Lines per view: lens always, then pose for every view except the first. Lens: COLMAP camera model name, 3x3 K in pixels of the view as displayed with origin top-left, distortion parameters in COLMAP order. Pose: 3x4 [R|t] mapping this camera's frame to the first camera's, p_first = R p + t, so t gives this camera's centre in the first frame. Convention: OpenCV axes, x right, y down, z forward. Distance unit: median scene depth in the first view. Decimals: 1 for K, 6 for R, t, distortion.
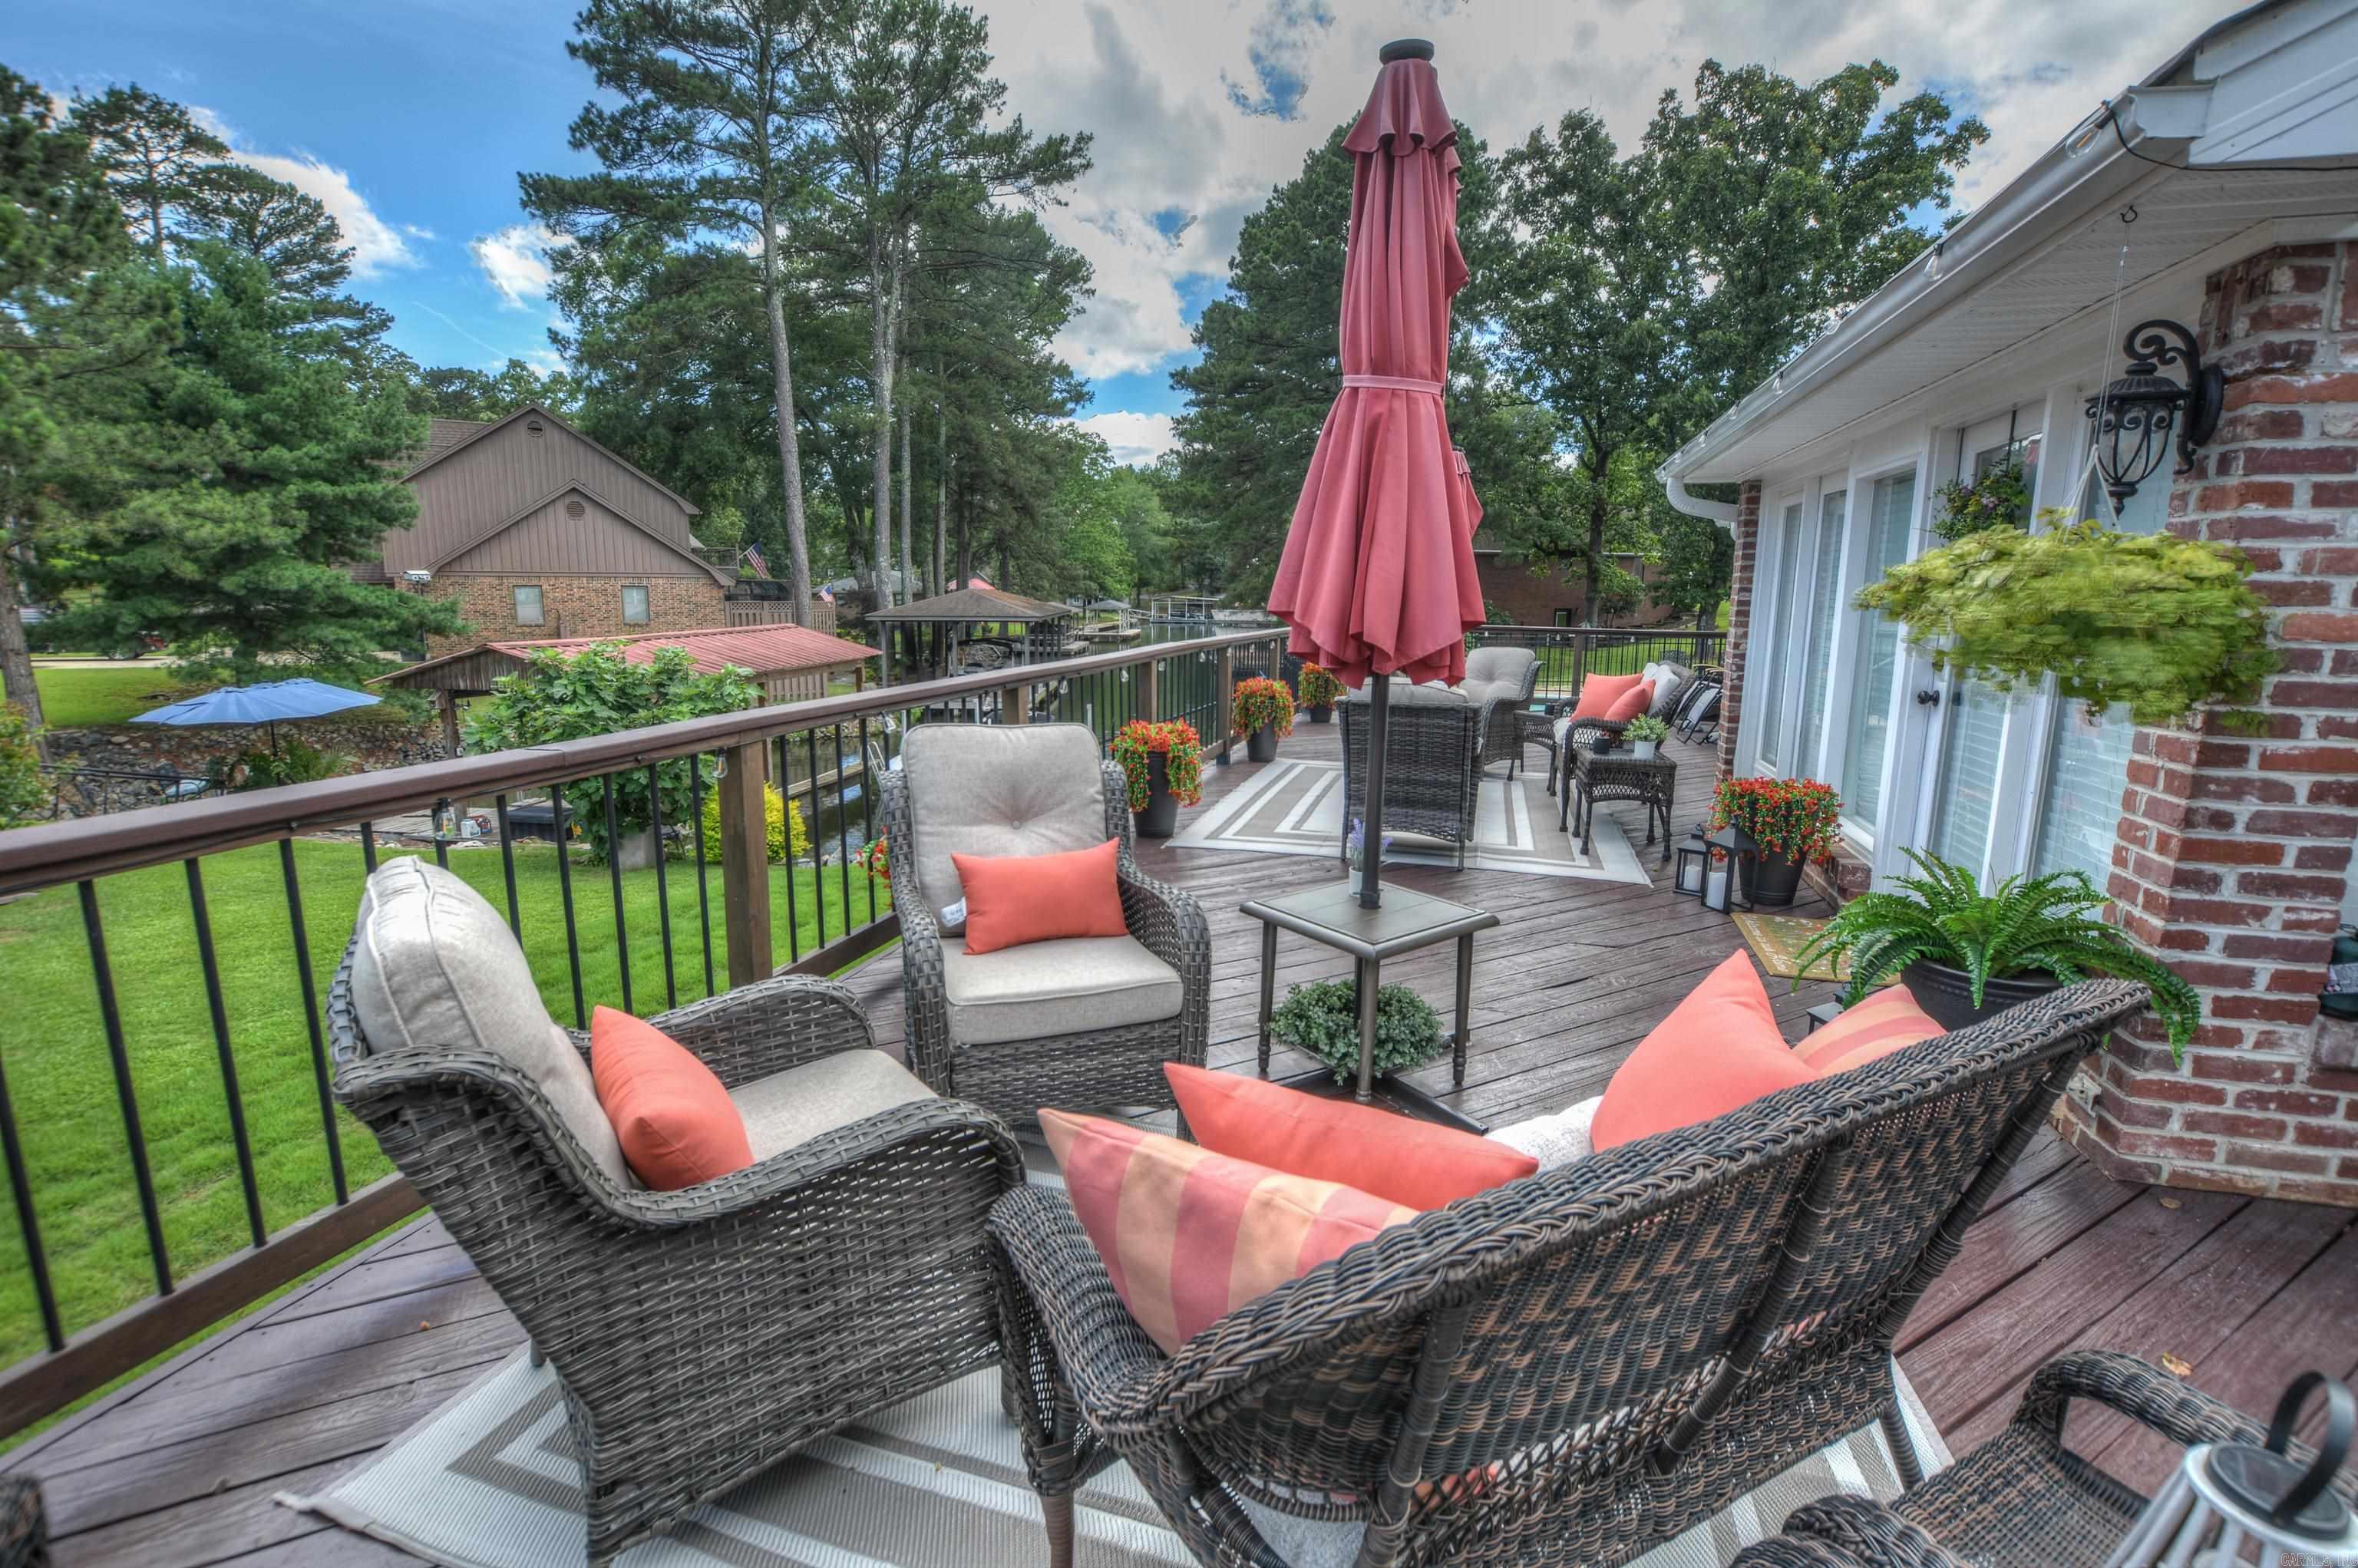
lens RADIAL K [[1041.0, 0, 1179.0], [0, 1041.0, 784.0], [0, 0, 1]] dist [-0.039339, 0.005091]
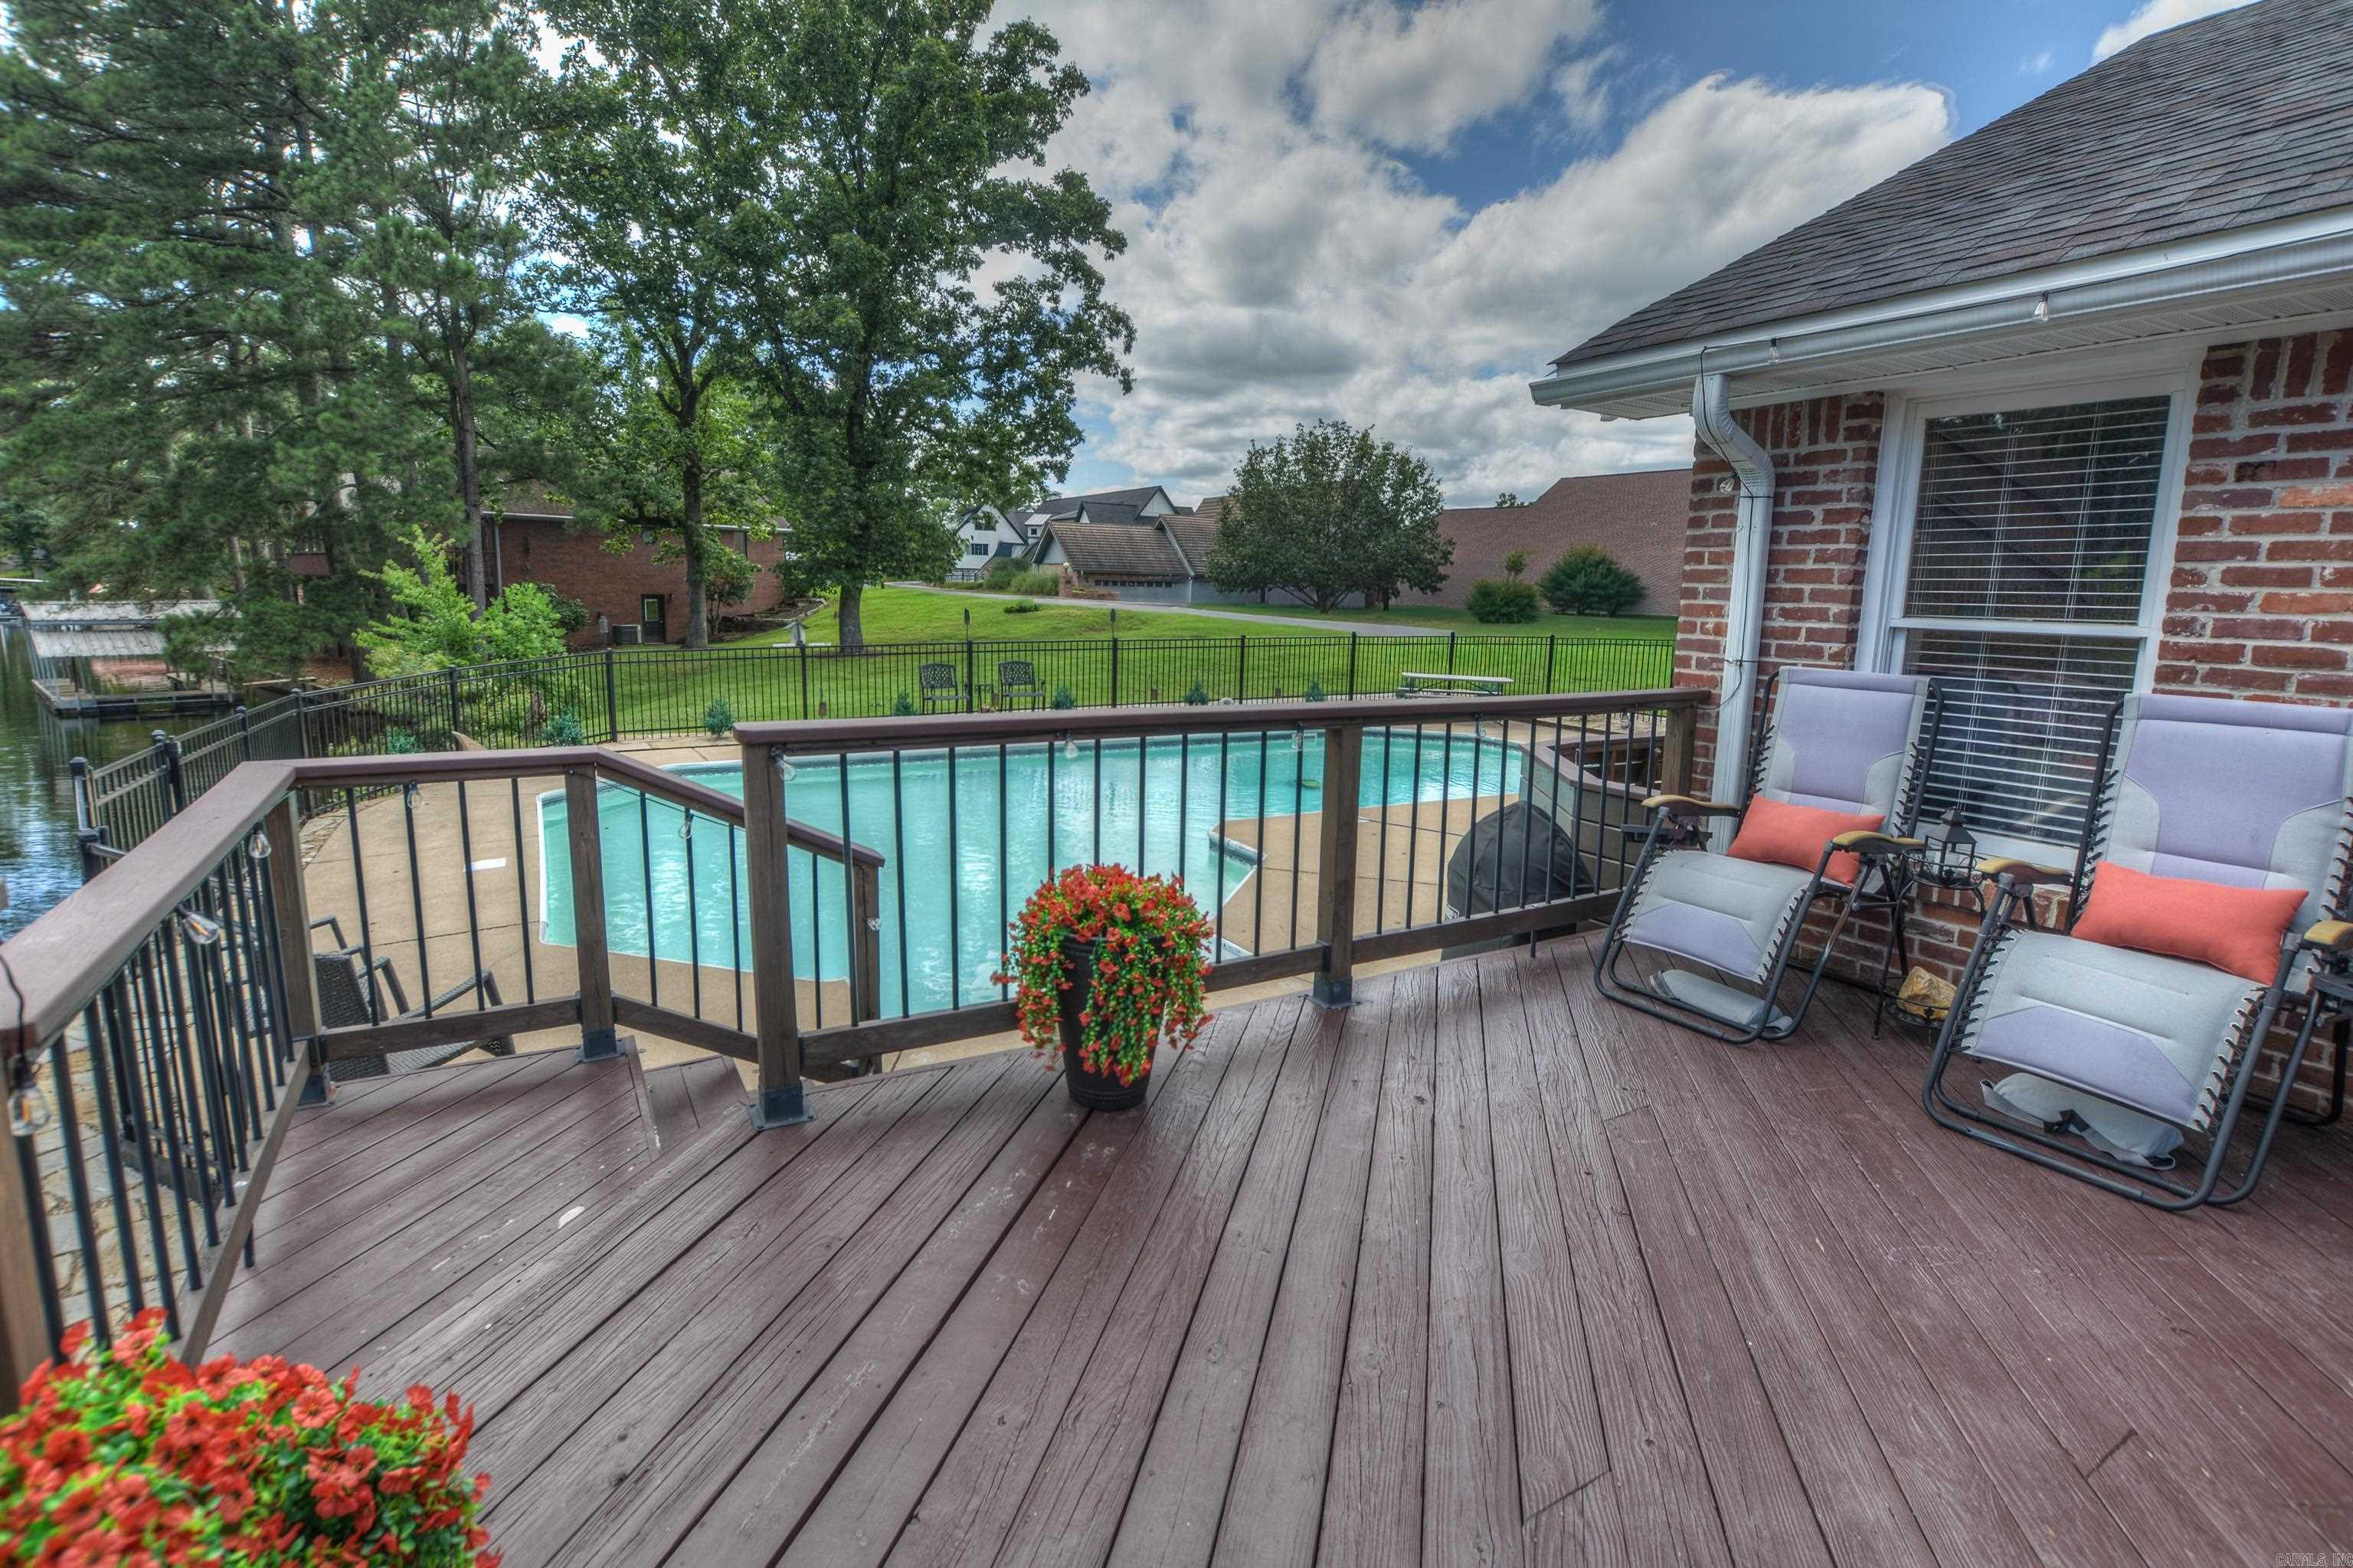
lens RADIAL K [[1088.2, 0, 1166.9], [0, 1088.2, 776.0], [0, 0, 1]] dist [-0.024150, 0.000510]
pose [[0.678346, -0.119831, 0.724905, 0.041611], [0.119273, 0.991484, 0.052285, -0.046630], [-0.724997, 0.050994, 0.686862, 0.257133]]
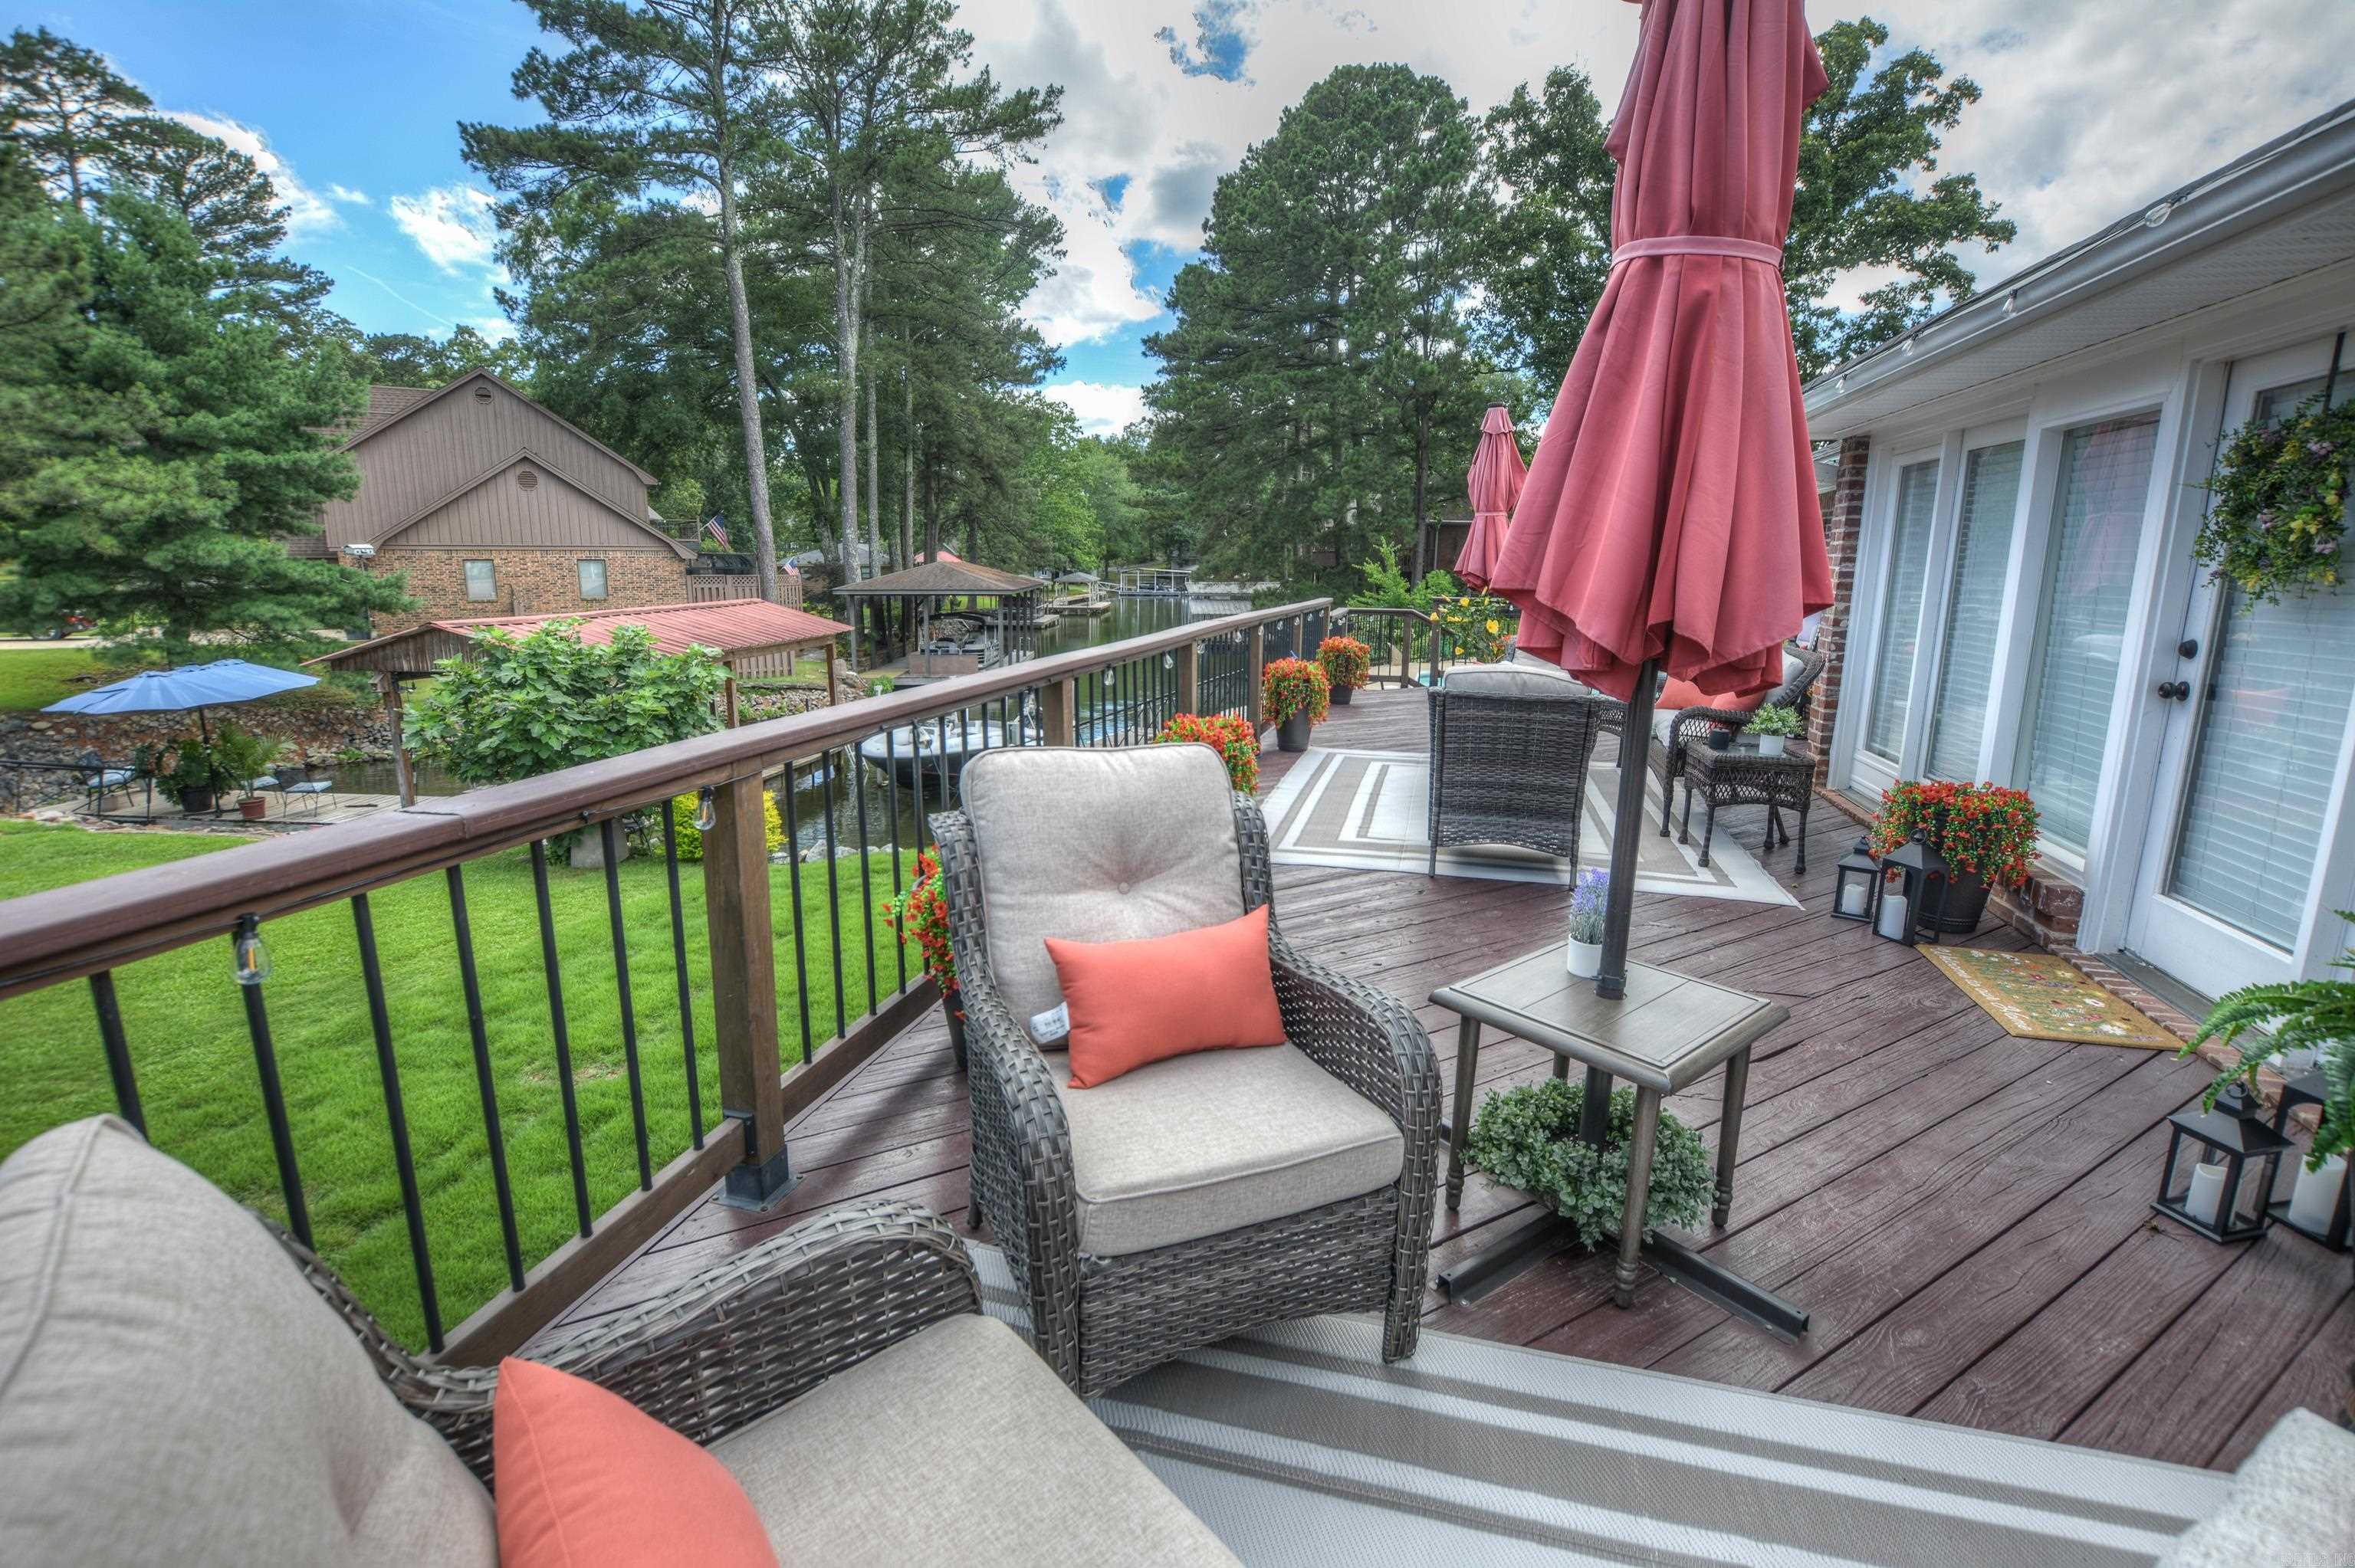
lens RADIAL K [[1040.6, 0, 1172.4], [0, 1040.6, 784.1], [0, 0, 1]] dist [-0.042224, 0.007497]
pose [[0.999676, -0.007867, 0.024213, -0.010124], [0.007232, 0.999631, 0.026190, -0.003657], [-0.024410, -0.026006, 0.999364, 0.020663]]
